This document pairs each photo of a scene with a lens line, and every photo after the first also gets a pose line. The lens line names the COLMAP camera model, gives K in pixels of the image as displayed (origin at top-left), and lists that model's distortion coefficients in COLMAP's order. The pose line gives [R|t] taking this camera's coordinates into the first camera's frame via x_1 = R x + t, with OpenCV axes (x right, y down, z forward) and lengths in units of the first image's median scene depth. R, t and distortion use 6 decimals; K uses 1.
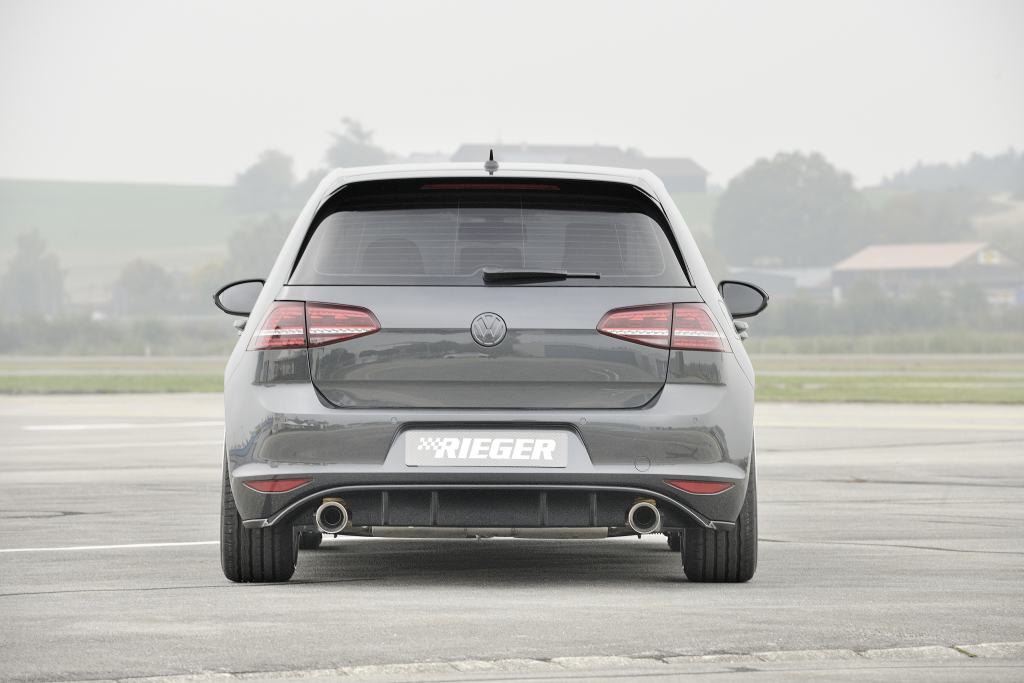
lens RADIAL K [[5756.8, 0, 511.4], [0, 5756.8, 341.3], [0, 0, 1]] dist [0.760727, 0.000000]
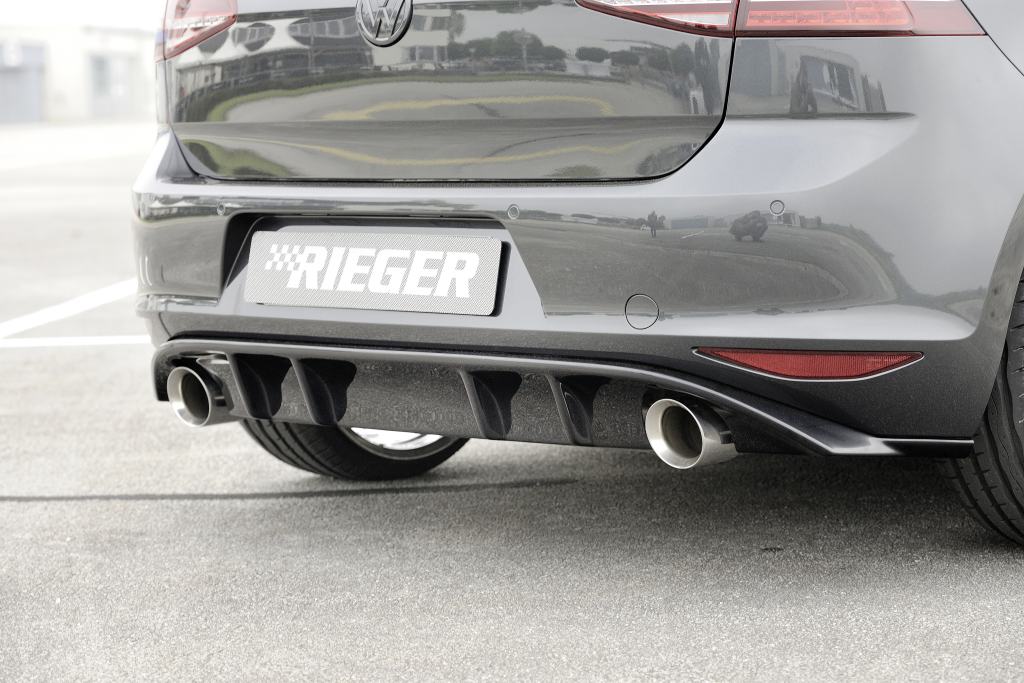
lens RADIAL K [[2986.2, 0, 510.0], [0, 2986.2, 340.5], [0, 0, 1]] dist [0.234802, 0.000000]
pose [[0.734582, 0.034337, -0.677651, 0.164622], [0.033711, 0.995638, 0.086992, 0.003938], [0.677682, -0.086747, 0.730220, 0.832334]]
